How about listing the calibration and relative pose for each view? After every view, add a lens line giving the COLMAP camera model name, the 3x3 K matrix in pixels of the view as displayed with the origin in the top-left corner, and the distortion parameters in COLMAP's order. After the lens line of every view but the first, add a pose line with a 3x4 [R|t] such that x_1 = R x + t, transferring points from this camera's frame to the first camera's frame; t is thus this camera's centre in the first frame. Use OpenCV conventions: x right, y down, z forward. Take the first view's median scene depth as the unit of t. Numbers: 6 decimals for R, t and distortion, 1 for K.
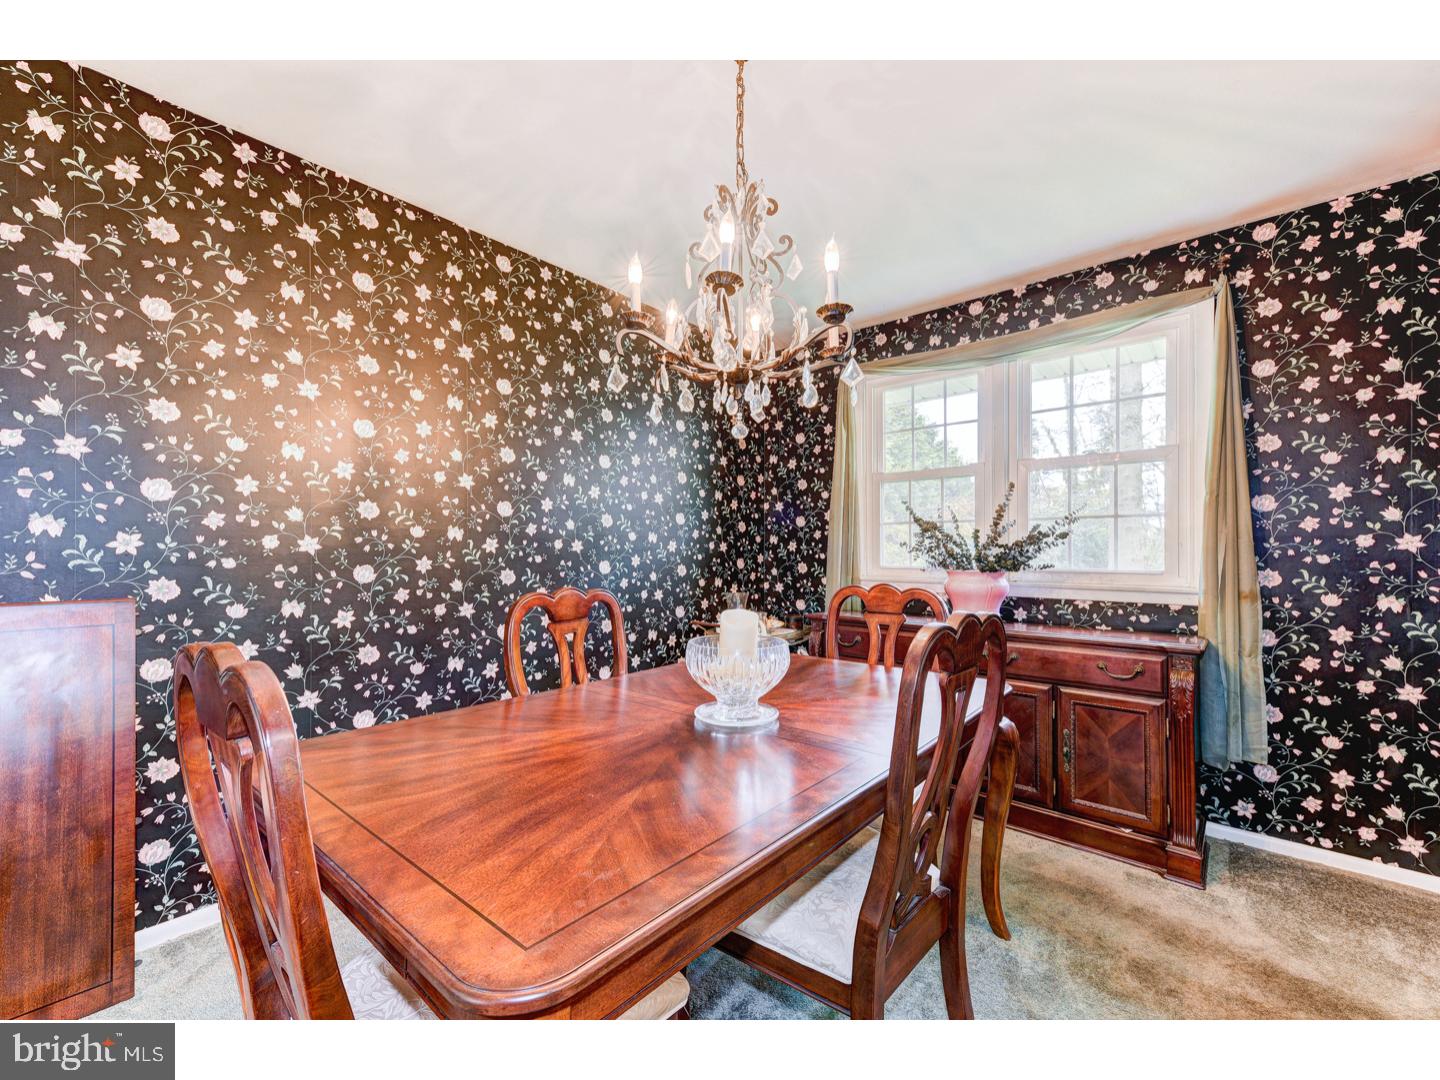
lens RADIAL K [[618.9, 0, 721.6], [0, 618.9, 546.6], [0, 0, 1]] dist [0.002603, -0.001014]
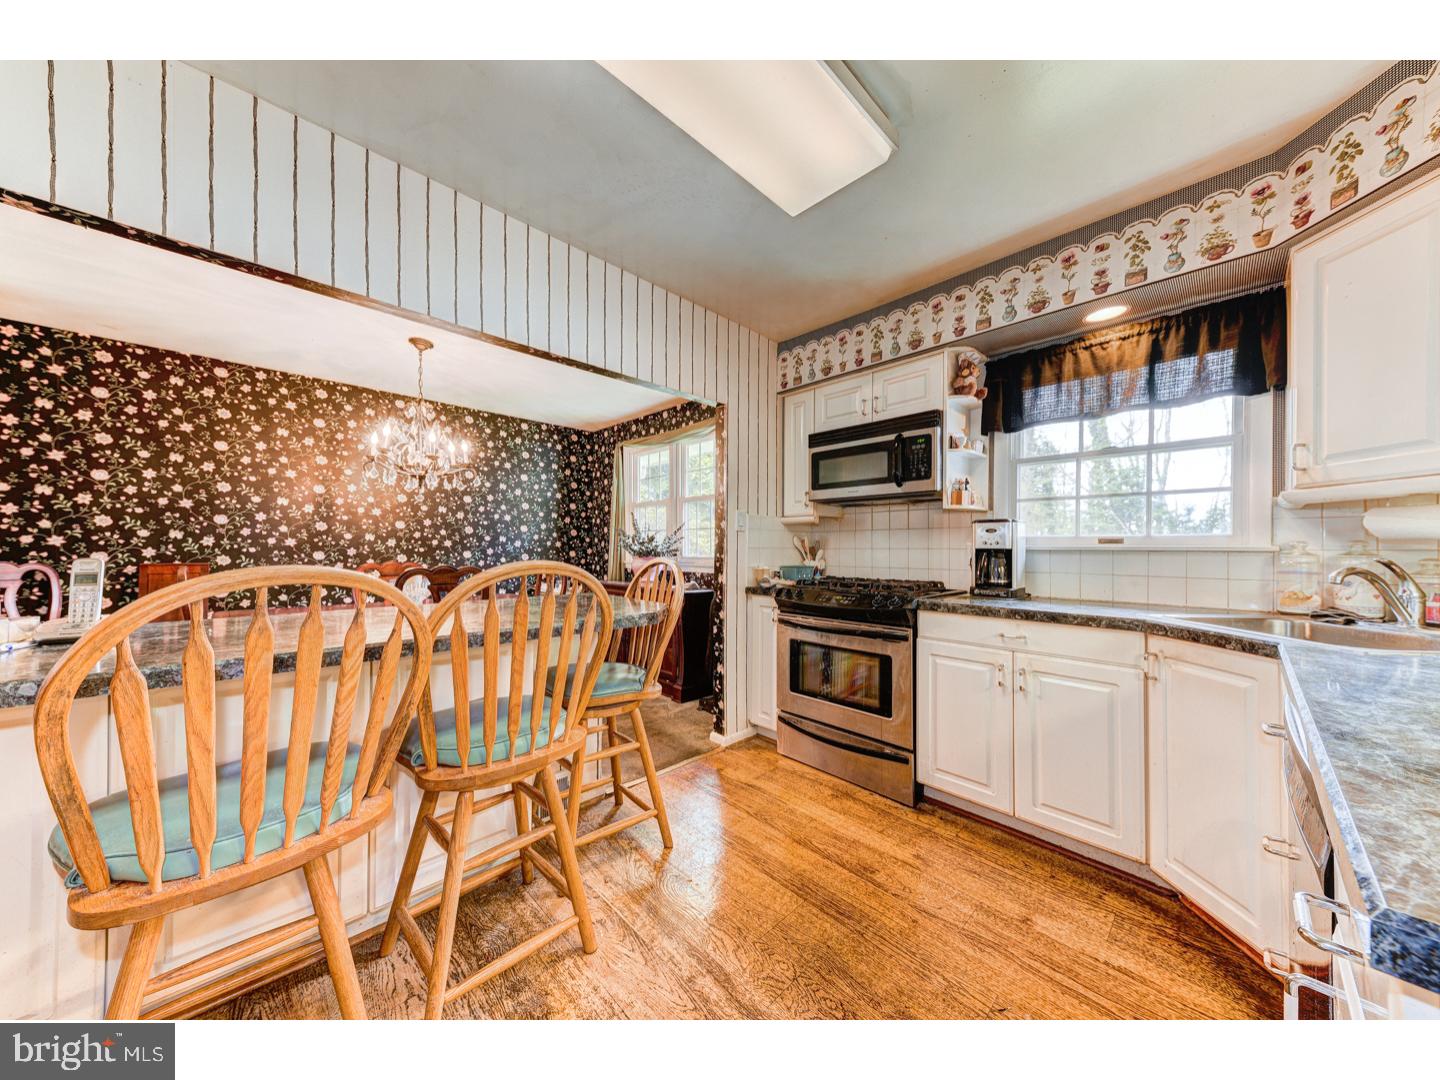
lens RADIAL K [[494.5, 0, 722.2], [0, 494.5, 545.6], [0, 0, 1]] dist [-0.010343, -0.000444]
pose [[0.997716, 0.002960, -0.067478, 1.055385], [-0.002927, 0.999996, 0.000579, 0.004432], [0.067480, -0.000380, 0.997721, -0.701021]]
